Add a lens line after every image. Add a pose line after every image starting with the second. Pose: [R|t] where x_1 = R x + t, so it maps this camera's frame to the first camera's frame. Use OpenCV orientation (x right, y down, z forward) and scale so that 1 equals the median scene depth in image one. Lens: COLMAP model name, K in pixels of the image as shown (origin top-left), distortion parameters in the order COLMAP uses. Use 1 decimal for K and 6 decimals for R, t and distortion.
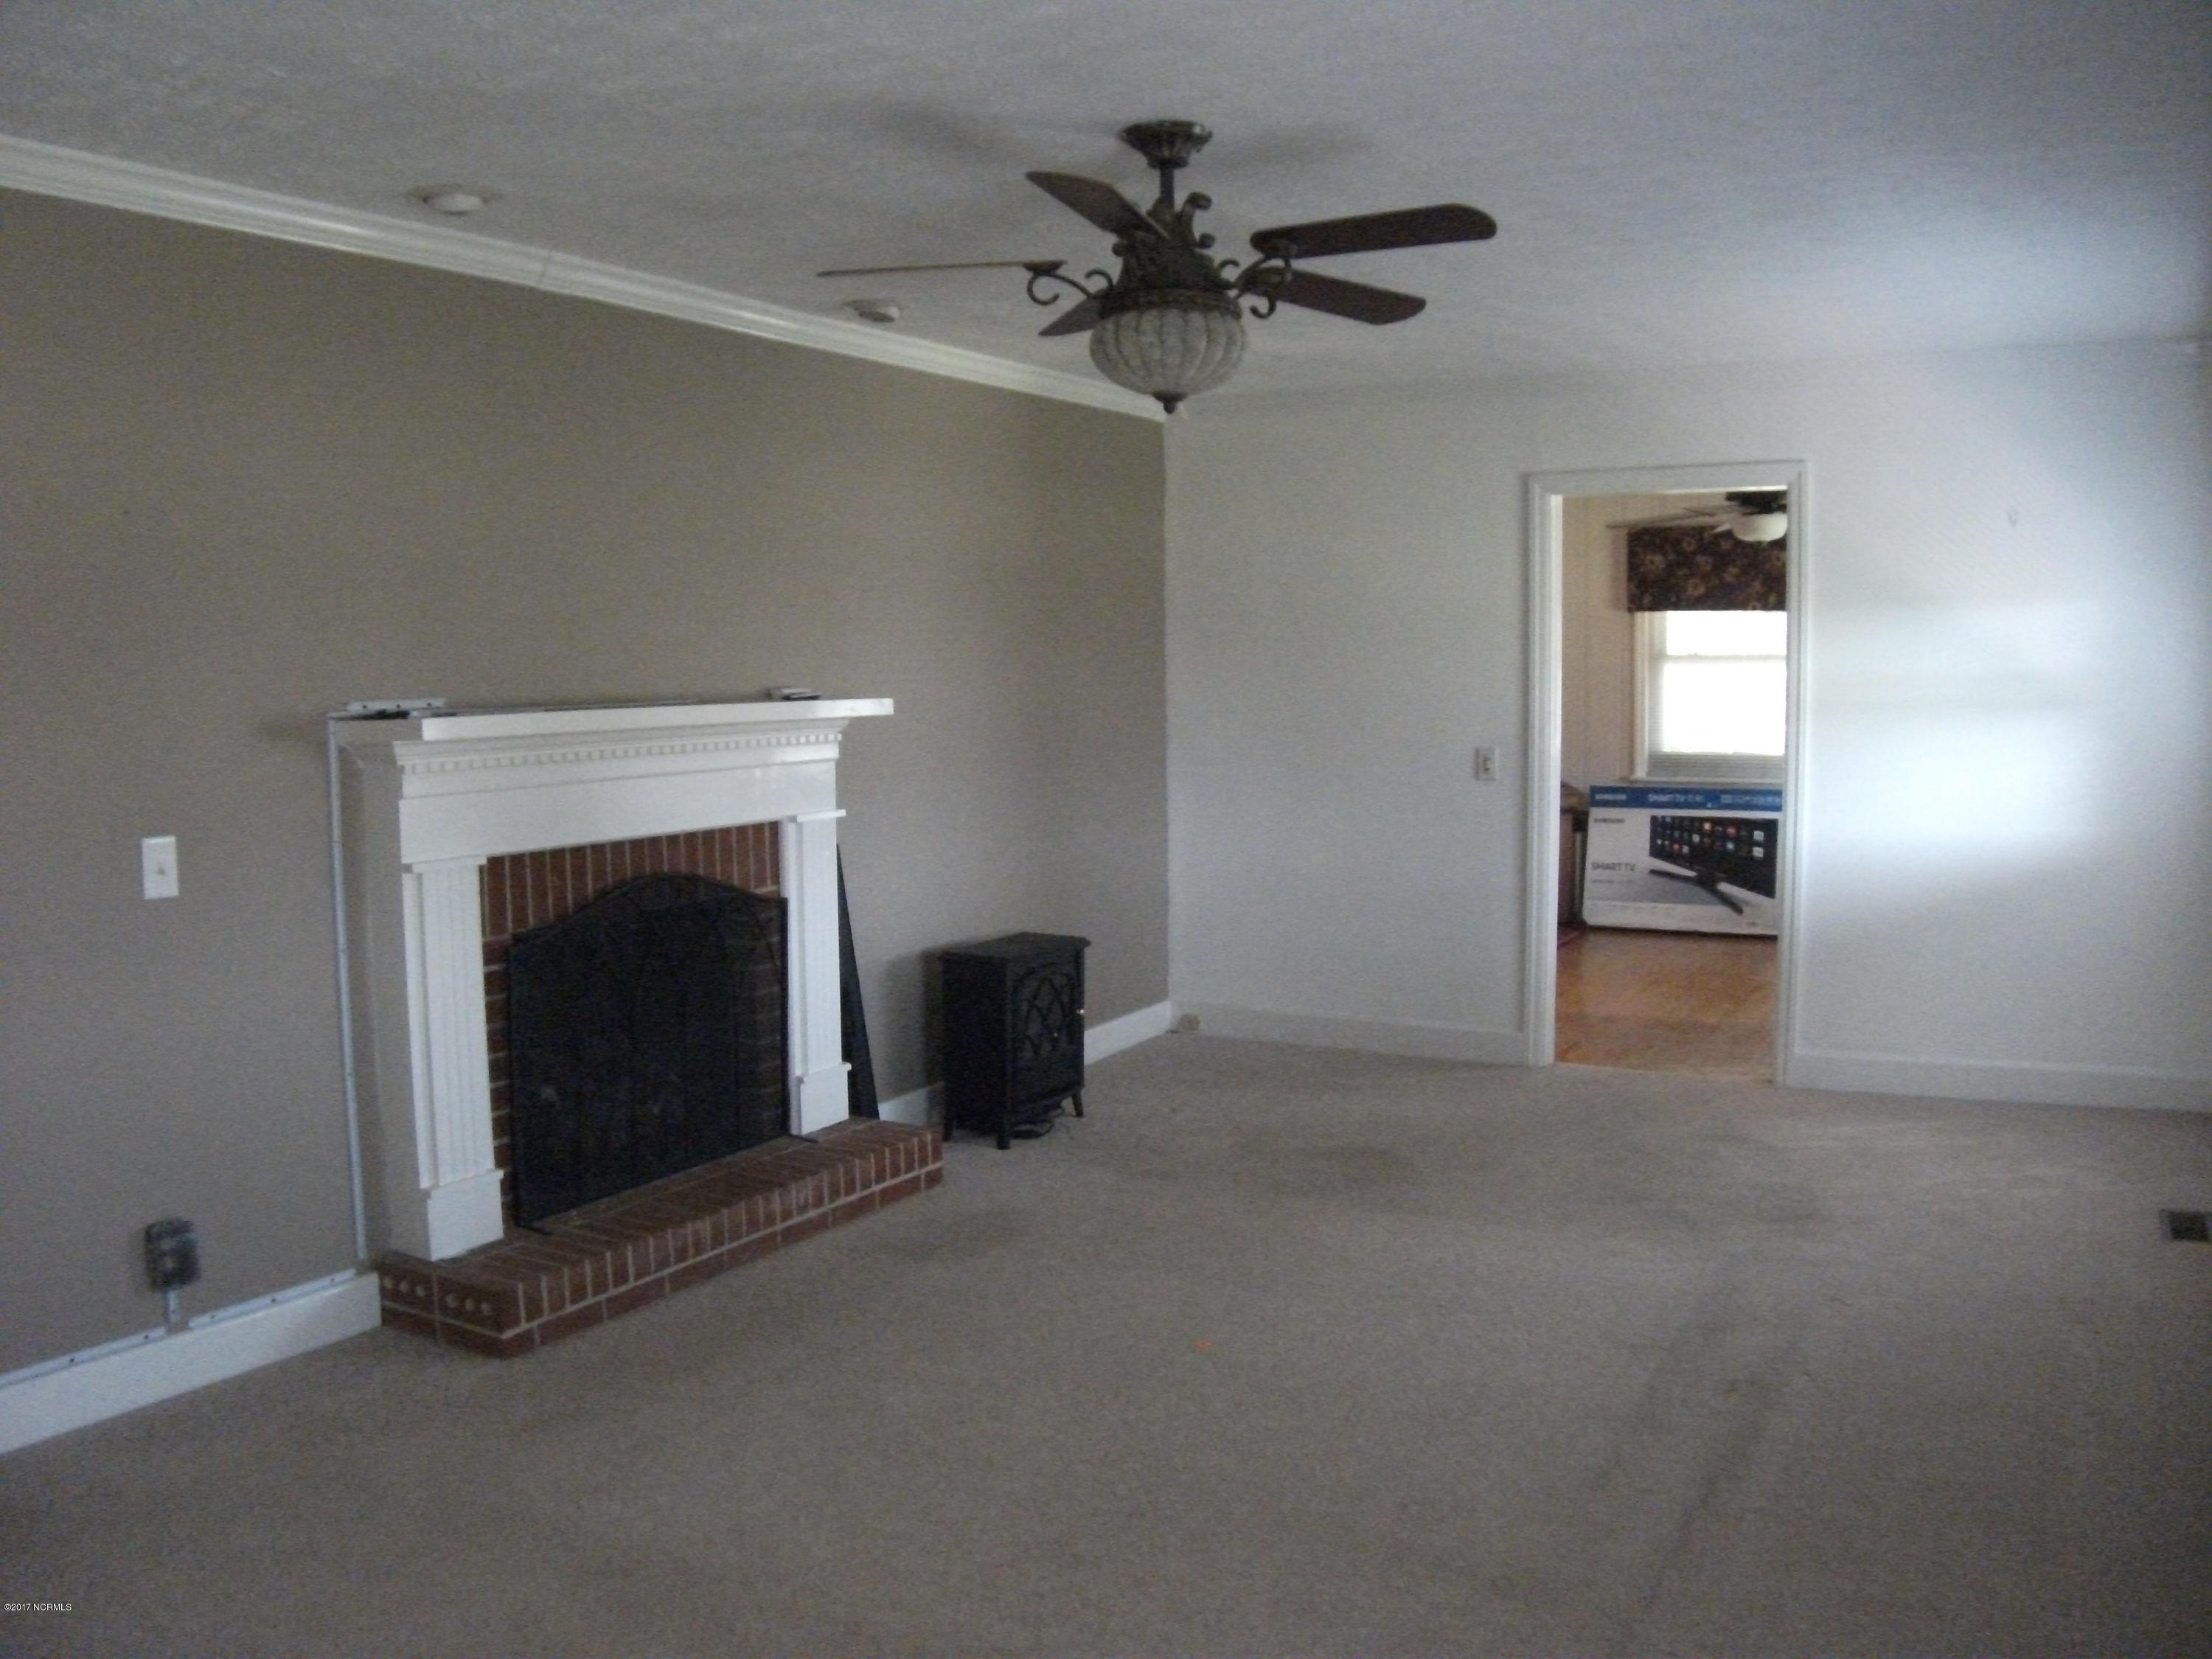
lens RADIAL K [[1898.1, 0, 1096.0], [0, 1898.1, 792.6], [0, 0, 1]] dist [-0.208915, 0.063384]
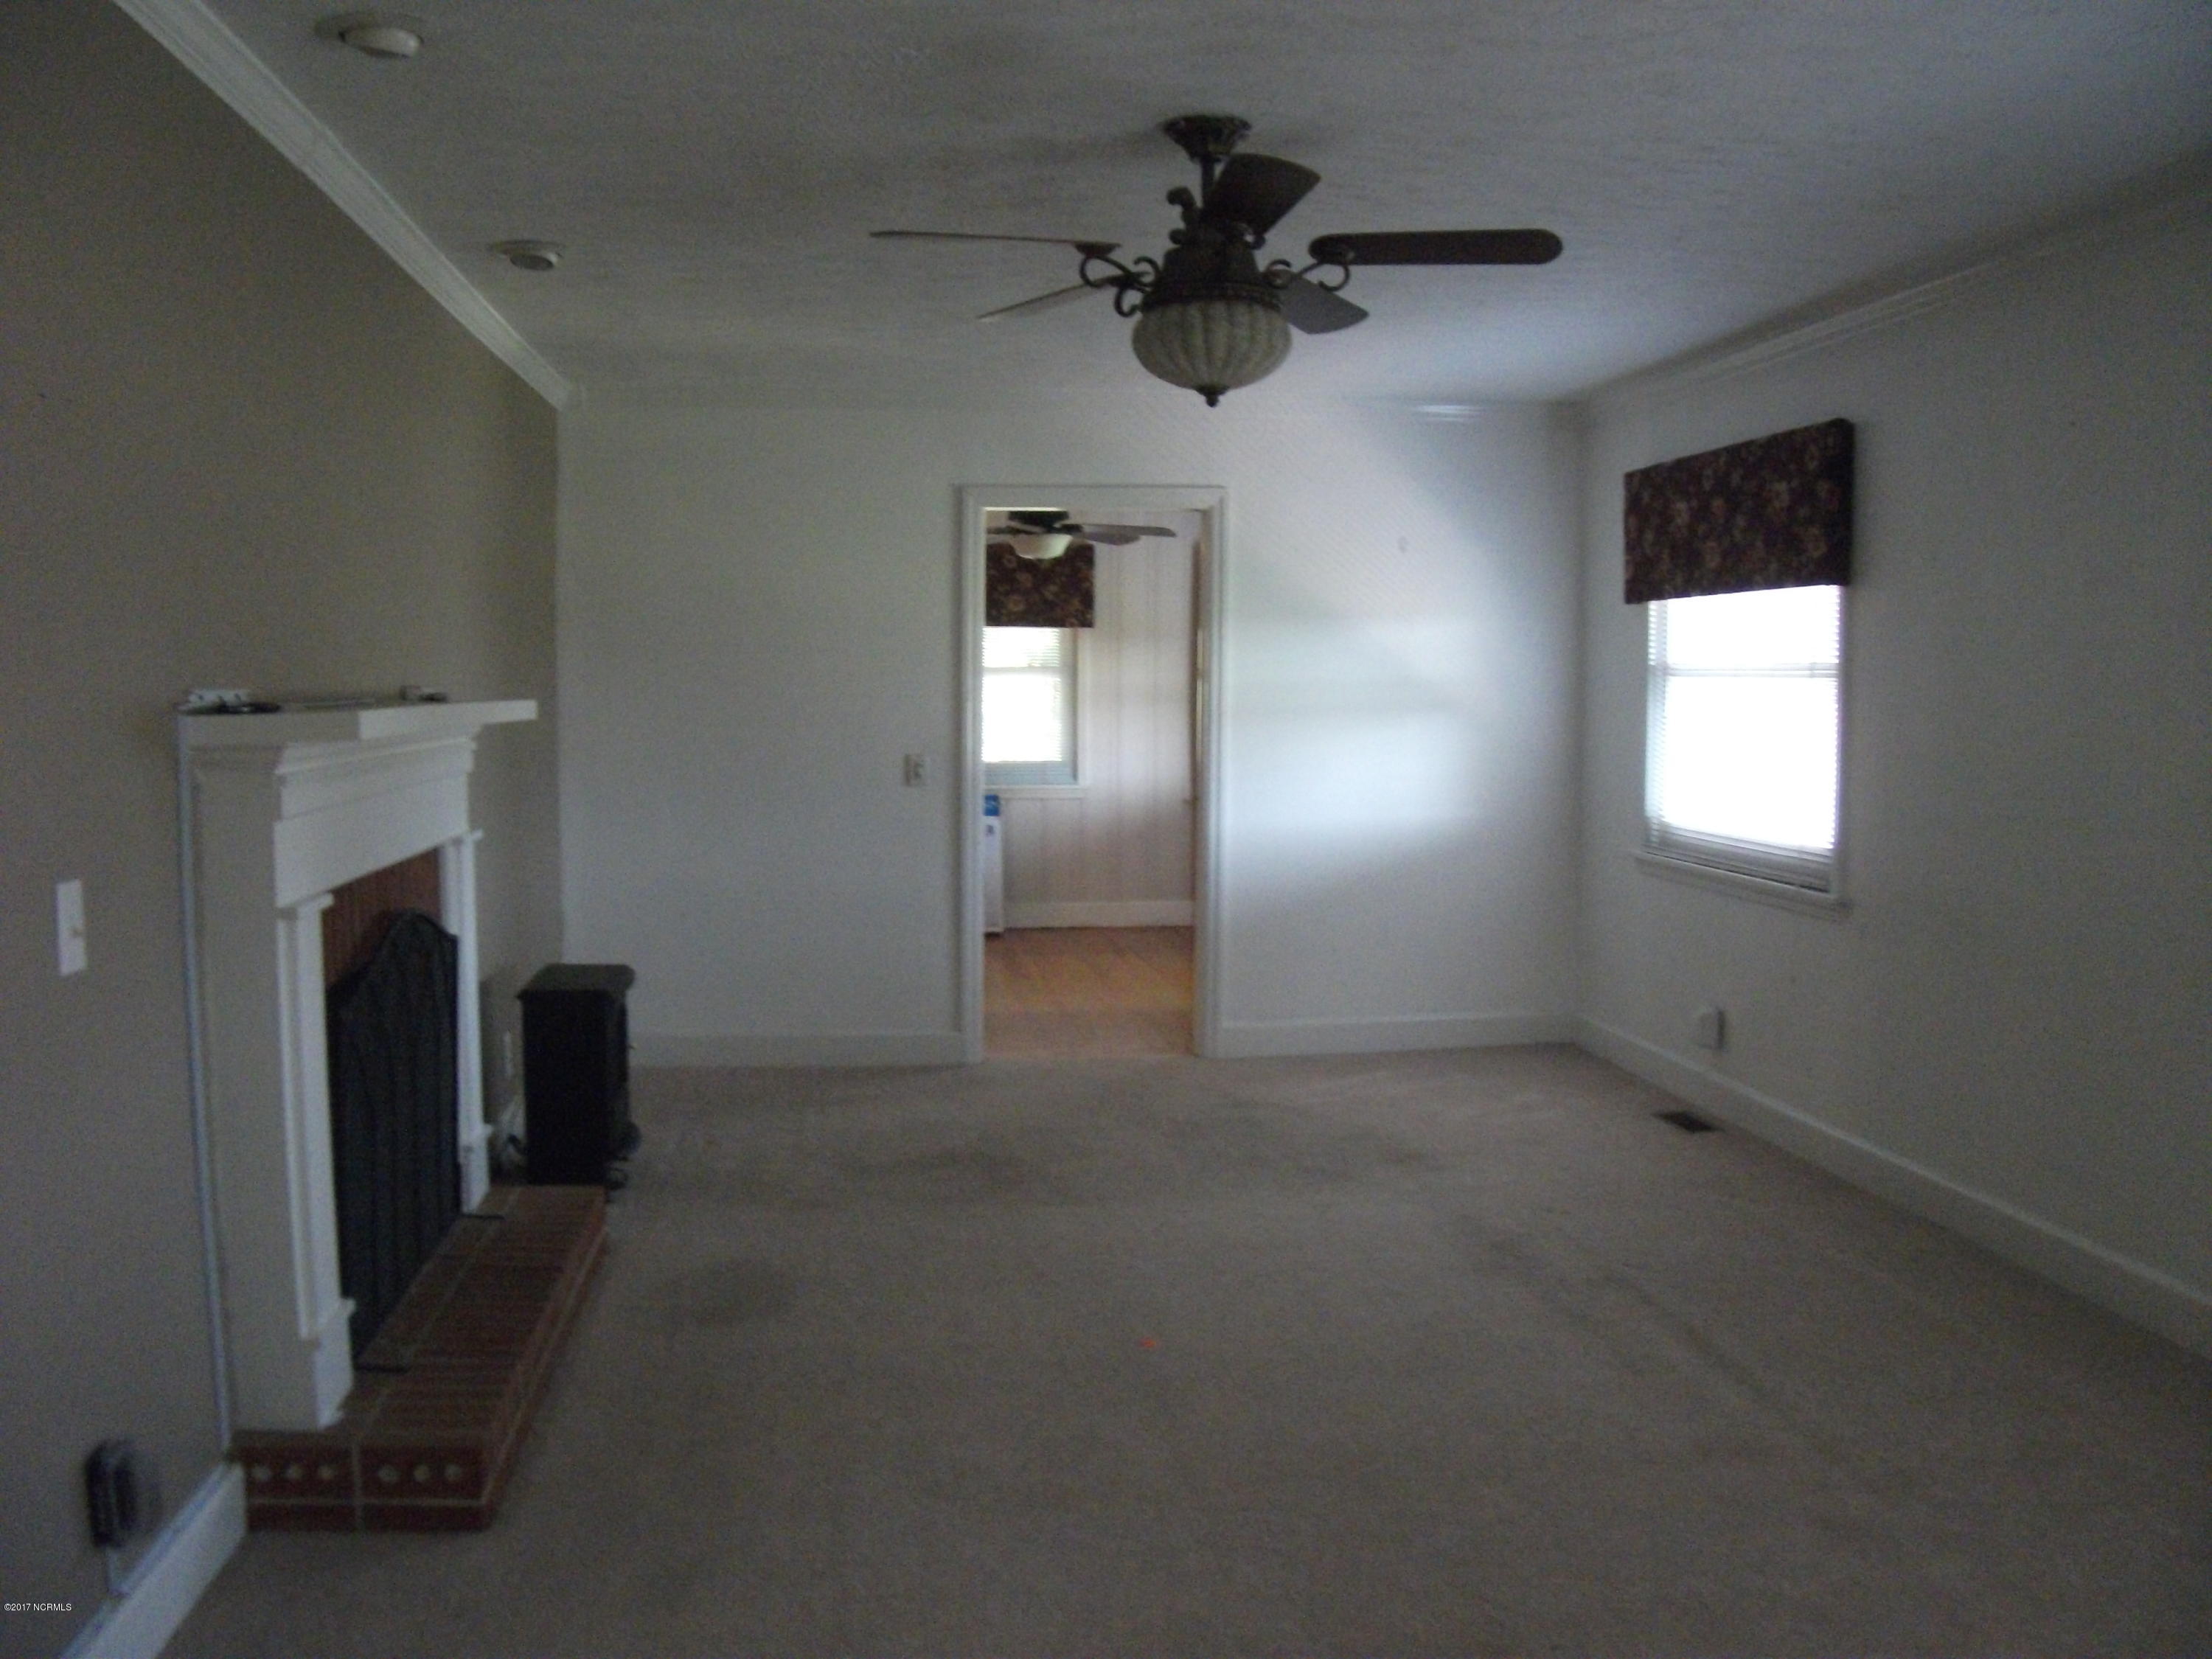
lens RADIAL K [[1898.1, 0, 1096.0], [0, 1898.1, 792.6], [0, 0, 1]] dist [-0.208915, 0.063384]
pose [[0.799247, -0.022758, 0.600571, -0.465625], [0.031122, 0.999509, -0.003543, 0.004284], [-0.600196, 0.021523, 0.799563, 0.179874]]
